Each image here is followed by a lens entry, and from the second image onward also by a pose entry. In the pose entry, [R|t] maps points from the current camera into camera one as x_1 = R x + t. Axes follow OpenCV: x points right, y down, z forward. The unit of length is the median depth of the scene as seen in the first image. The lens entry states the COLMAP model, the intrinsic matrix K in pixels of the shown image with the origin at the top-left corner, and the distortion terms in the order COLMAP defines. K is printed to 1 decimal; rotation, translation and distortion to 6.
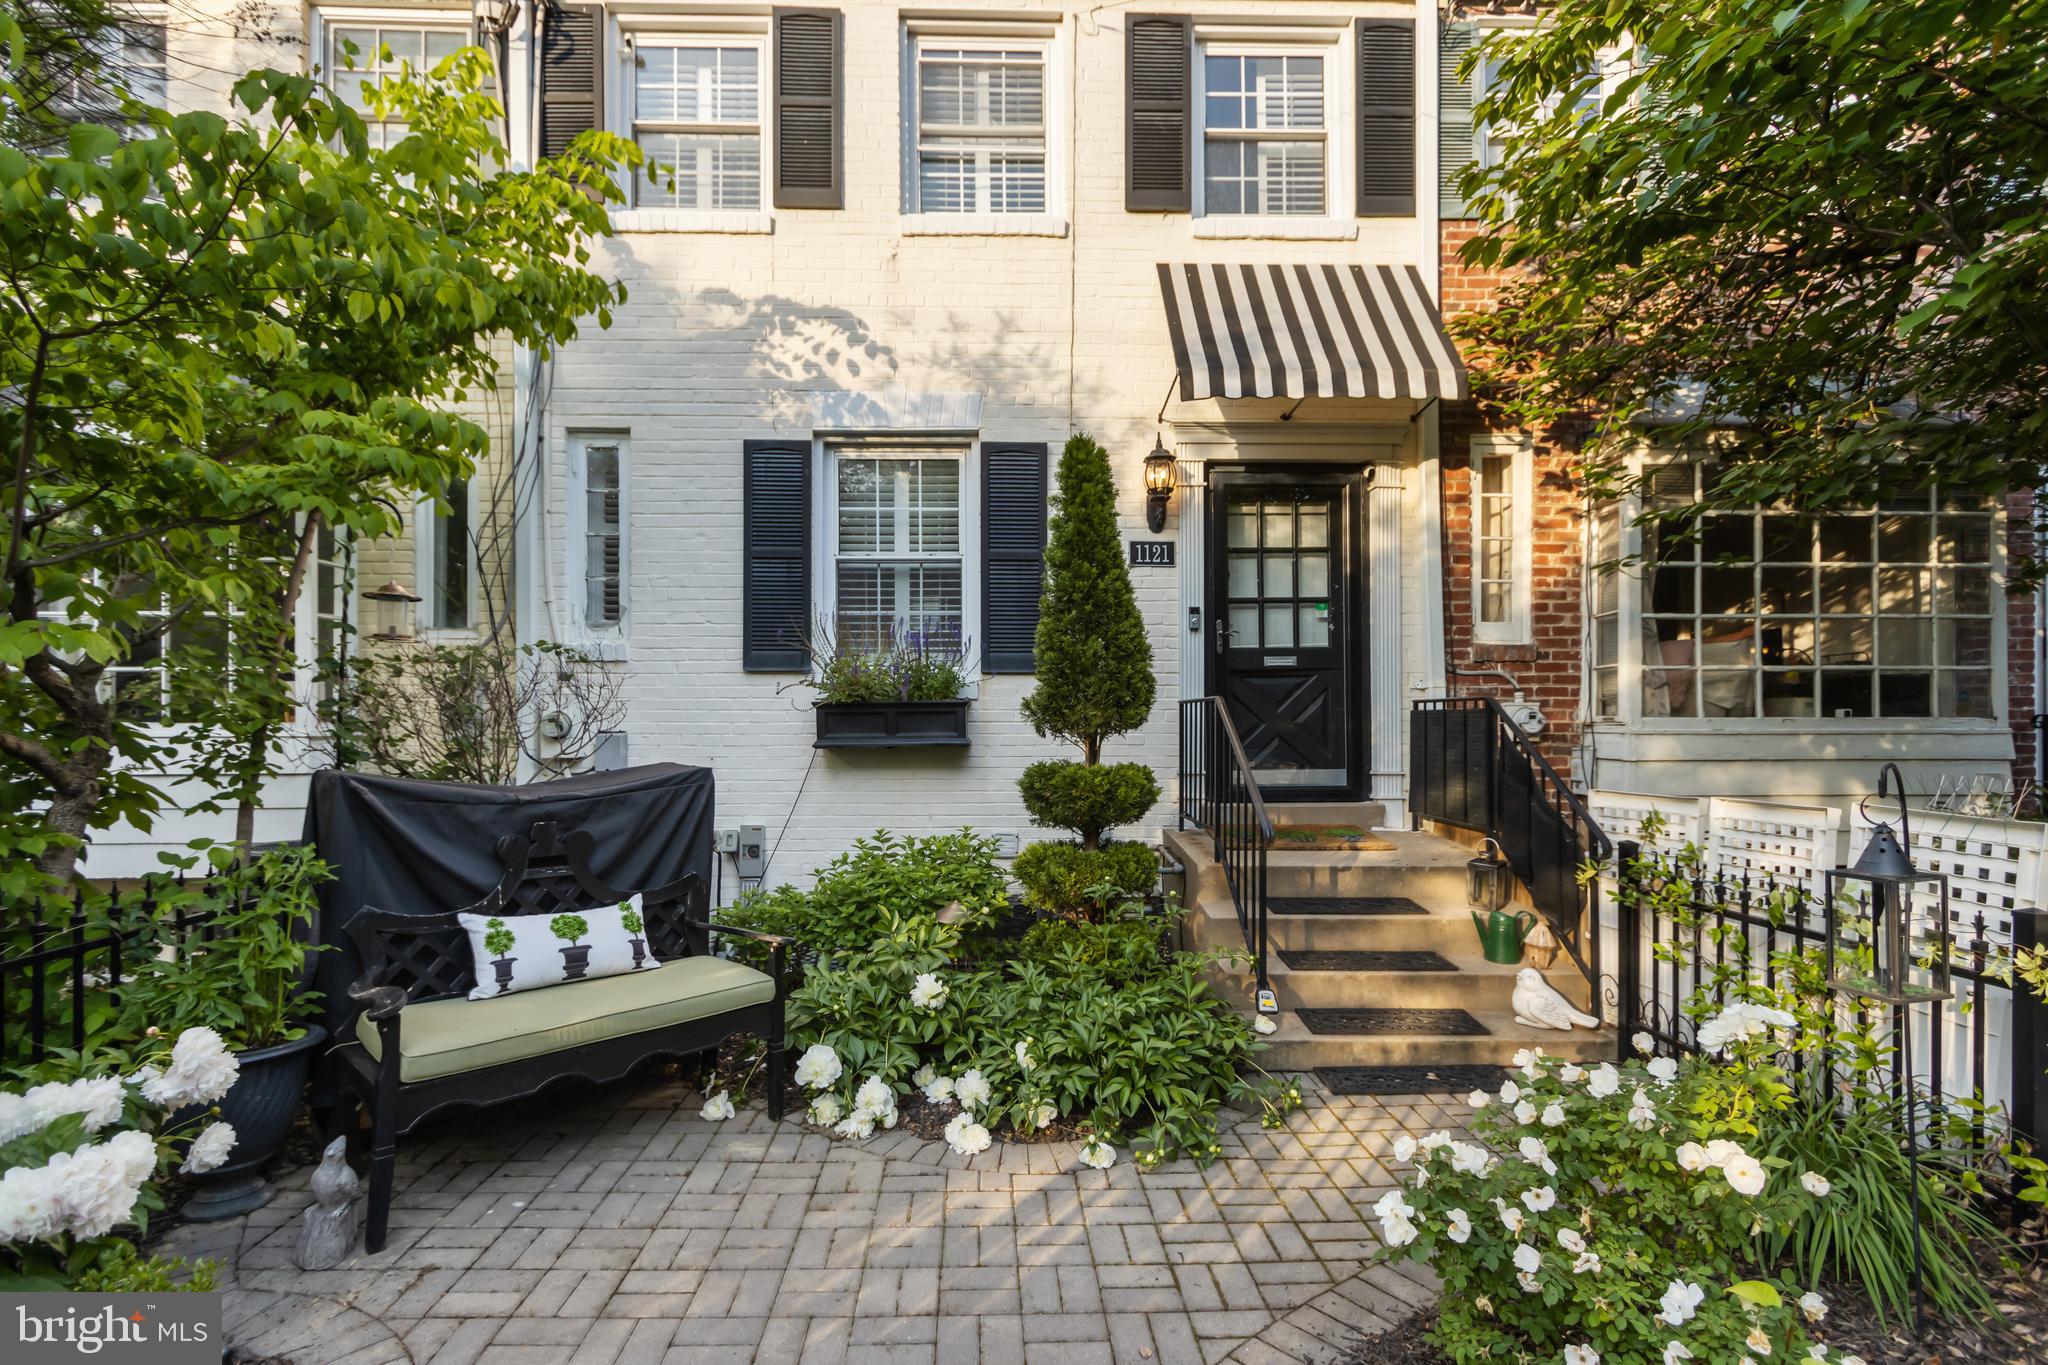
lens RADIAL K [[952.4, 0, 1027.1], [0, 952.4, 654.4], [0, 0, 1]] dist [-0.001037, -0.001043]
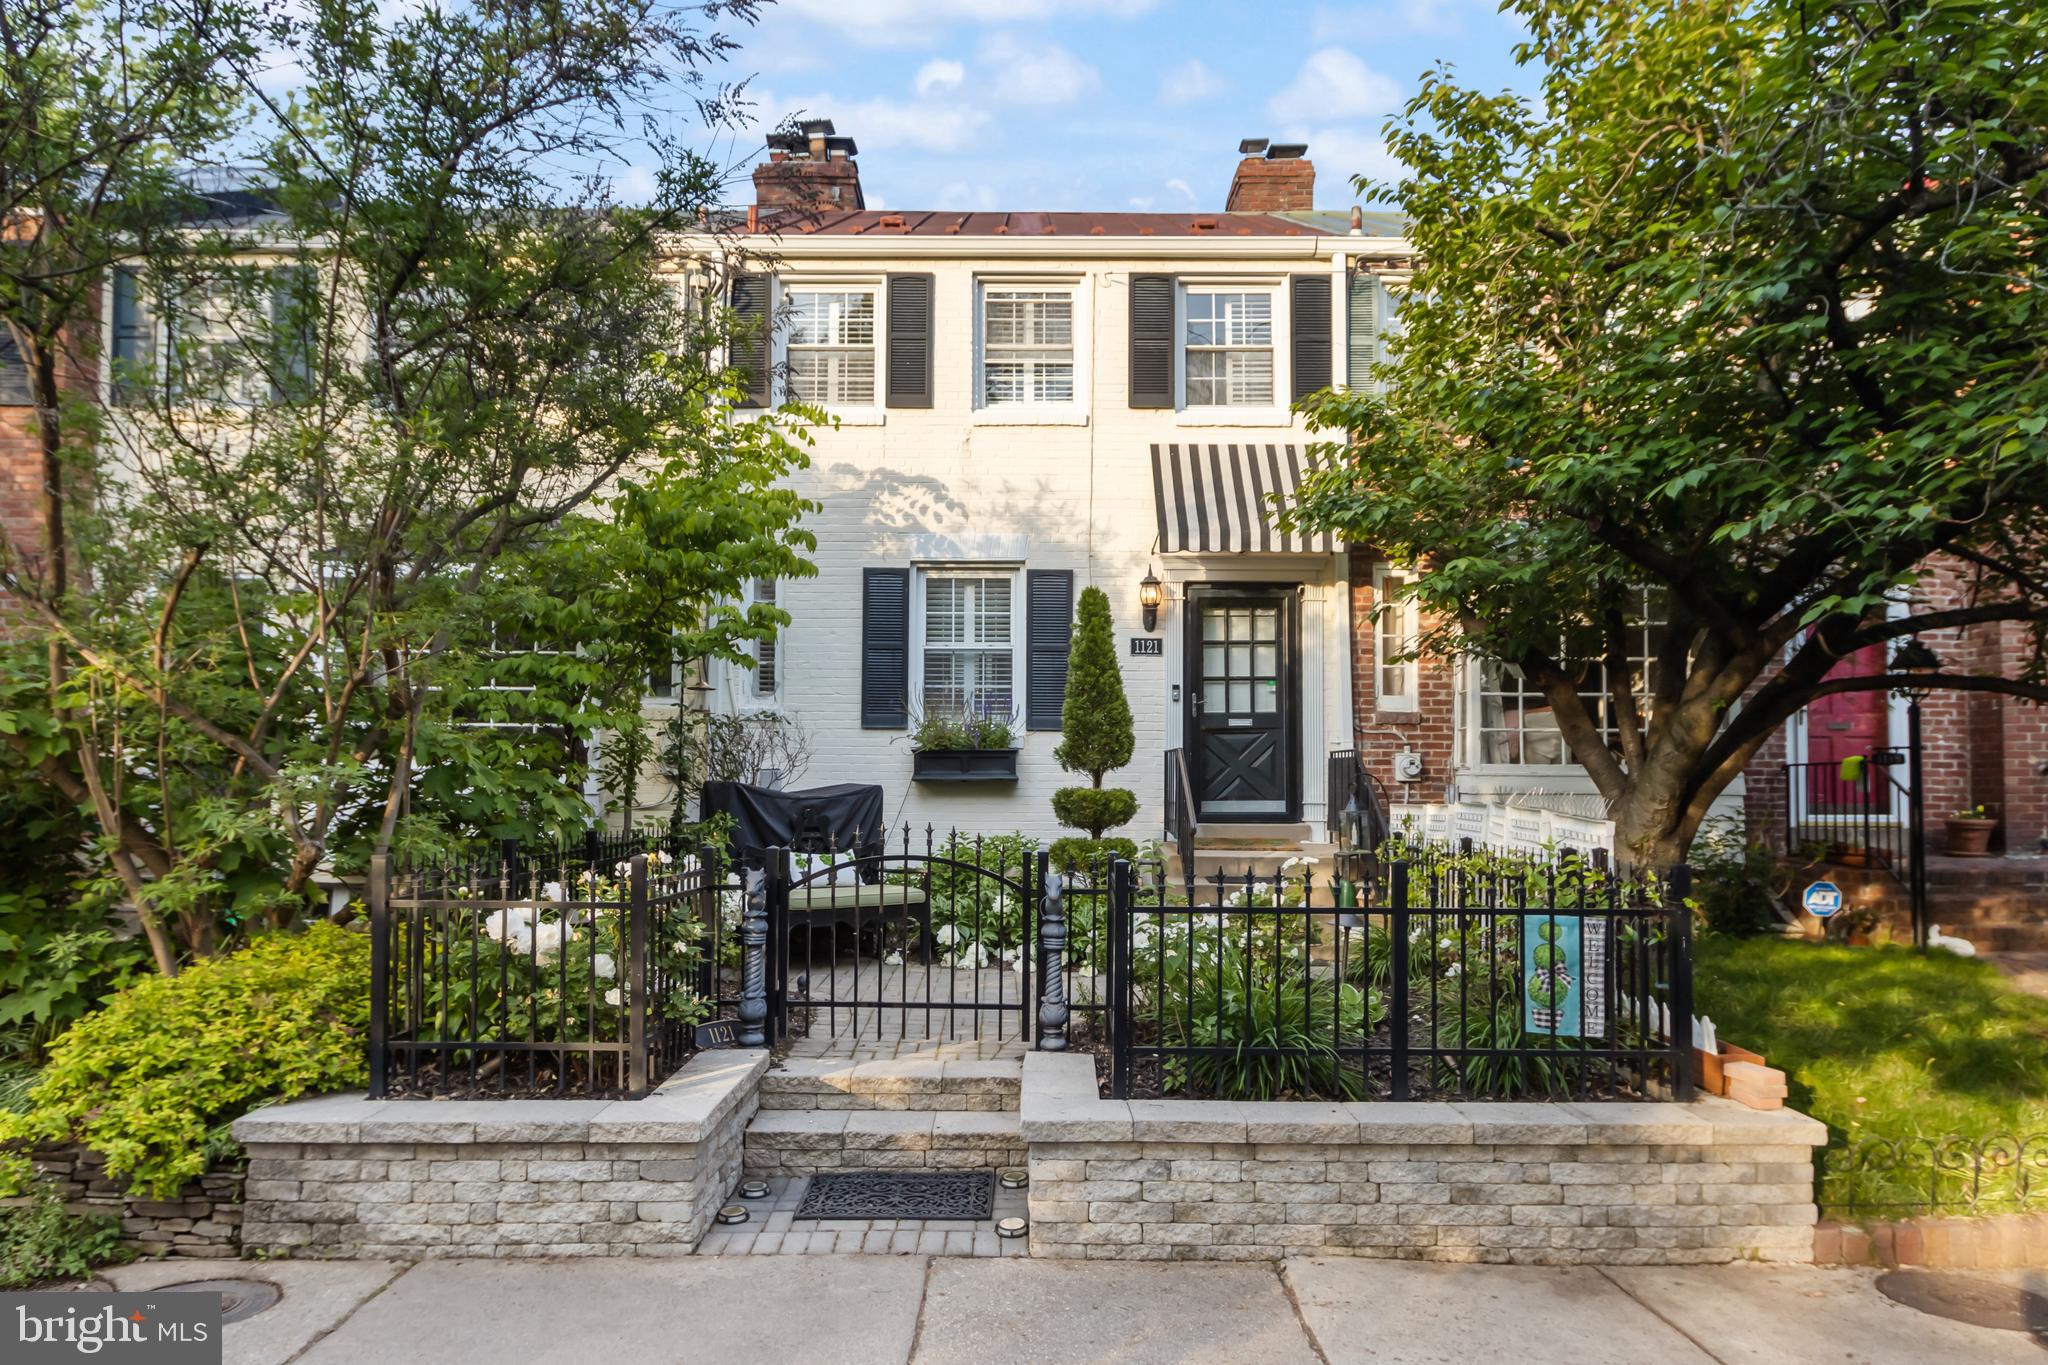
lens RADIAL K [[952.4, 0, 1027.1], [0, 952.4, 654.4], [0, 0, 1]] dist [-0.001037, -0.001043]
pose [[0.999265, 0.004135, -0.038106, 0.007073], [-0.006088, 0.998666, -0.051273, -0.019827], [0.037843, 0.051468, 0.997957, -0.426009]]
